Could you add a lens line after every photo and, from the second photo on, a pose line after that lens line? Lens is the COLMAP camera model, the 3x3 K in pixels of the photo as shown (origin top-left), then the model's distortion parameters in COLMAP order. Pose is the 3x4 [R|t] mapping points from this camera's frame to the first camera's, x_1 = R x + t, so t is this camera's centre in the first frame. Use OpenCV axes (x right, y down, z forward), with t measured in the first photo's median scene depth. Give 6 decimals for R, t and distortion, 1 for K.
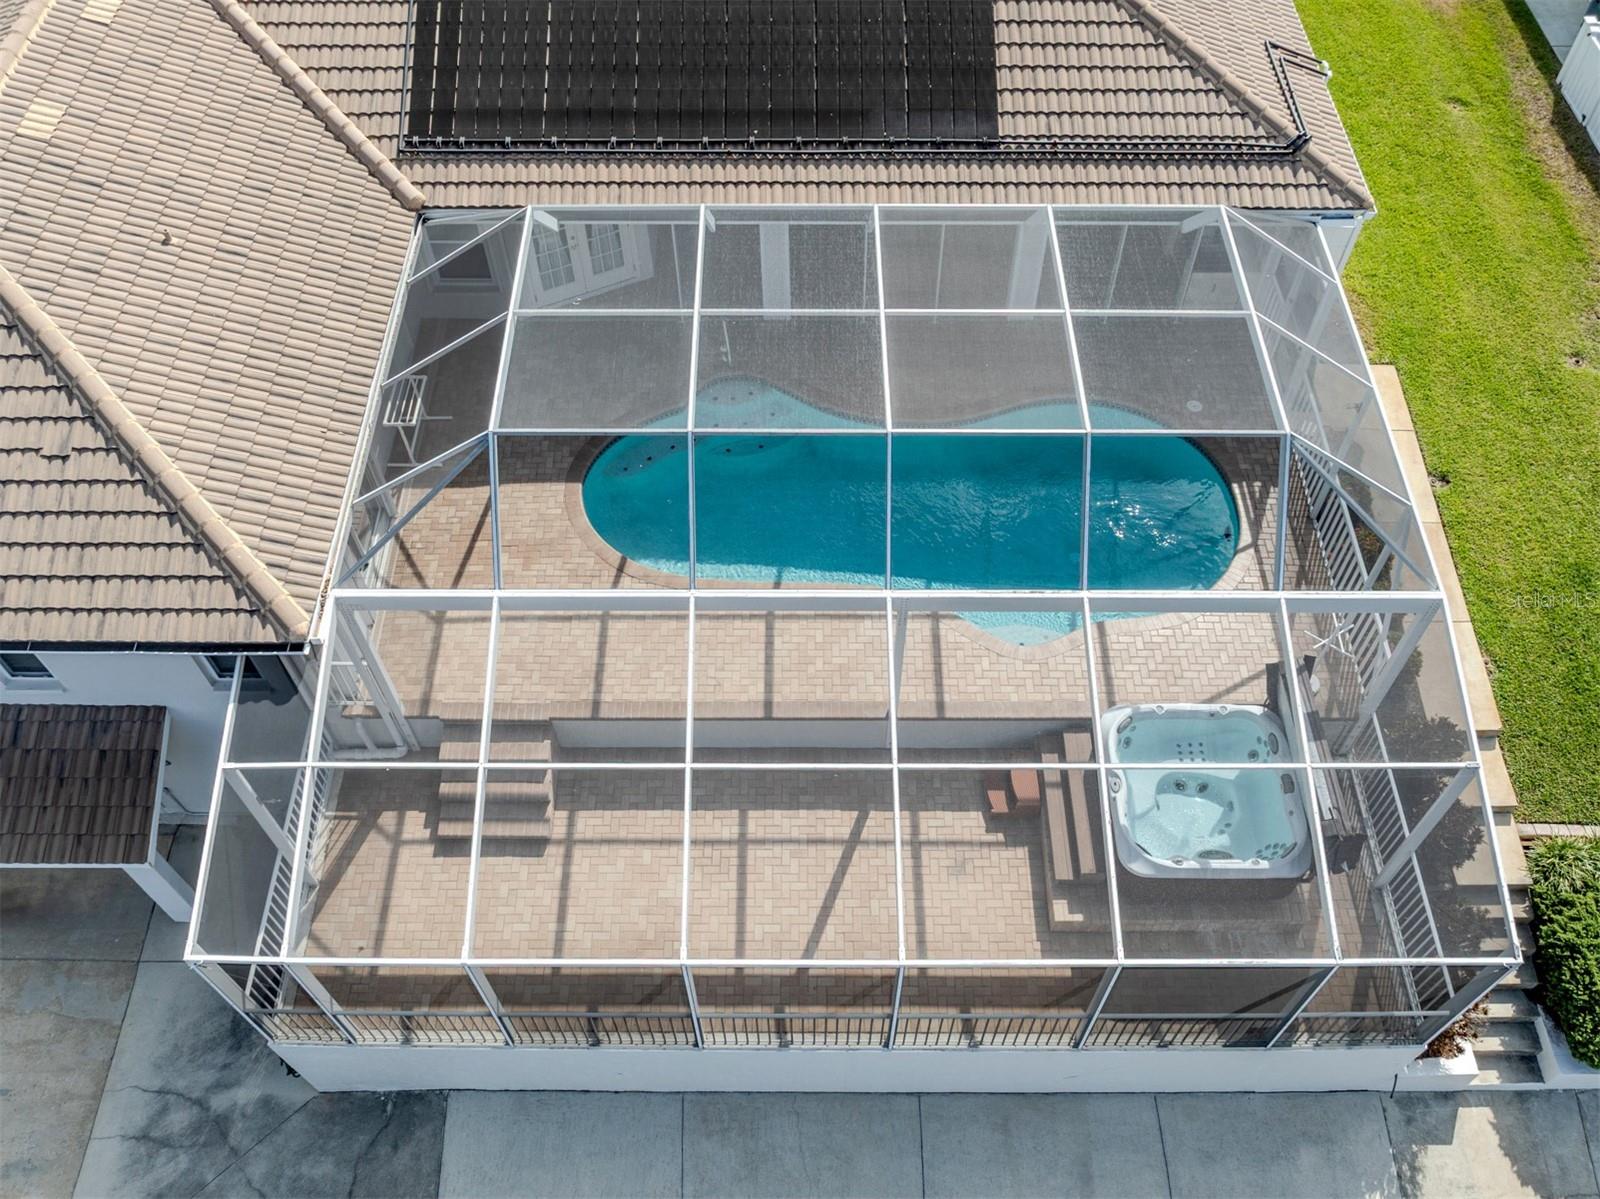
lens RADIAL K [[1383.6, 0, 871.0], [0, 1383.6, 582.0], [0, 0, 1]] dist [-0.028294, 0.011215]
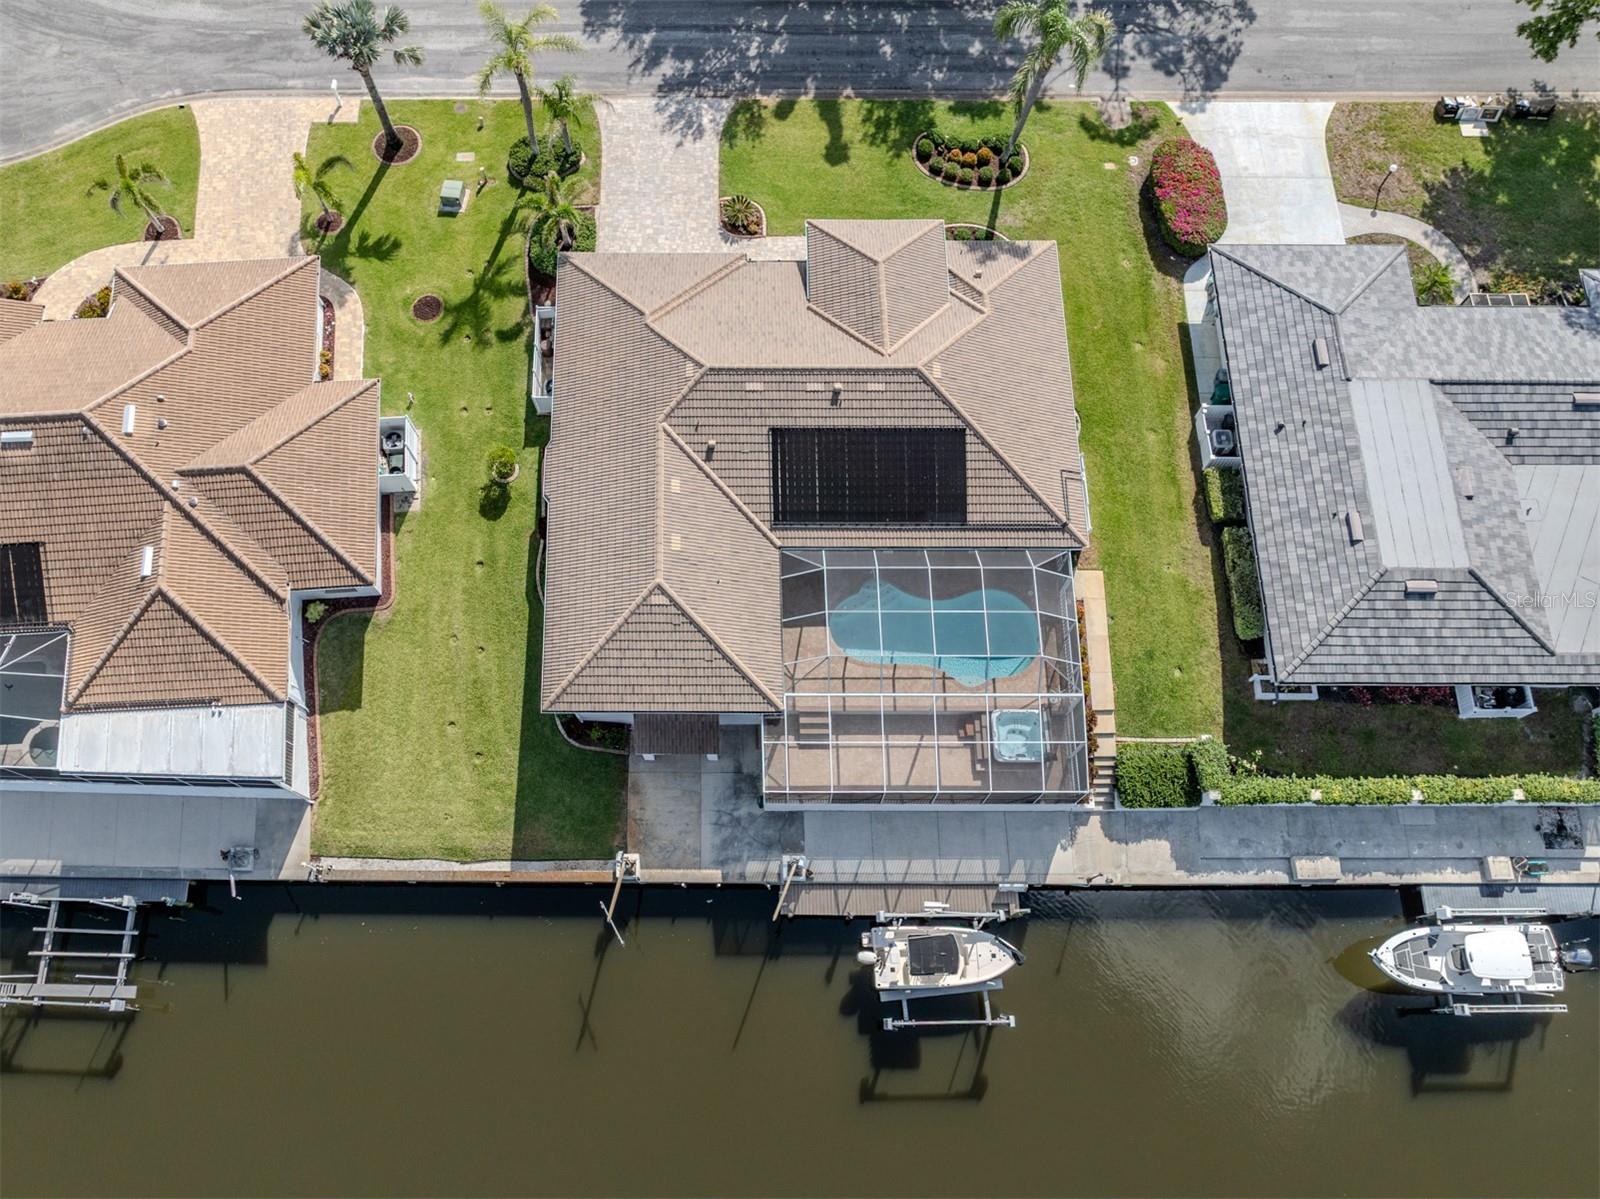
lens RADIAL K [[1383.6, 0, 799.5], [0, 1383.6, 598.4], [0, 0, 1]] dist [-0.028294, 0.011215]
pose [[0.999871, -0.003466, -0.015683, -0.257806], [0.007948, 0.955268, 0.295635, -1.189611], [0.013957, -0.295721, 0.955172, -2.205667]]
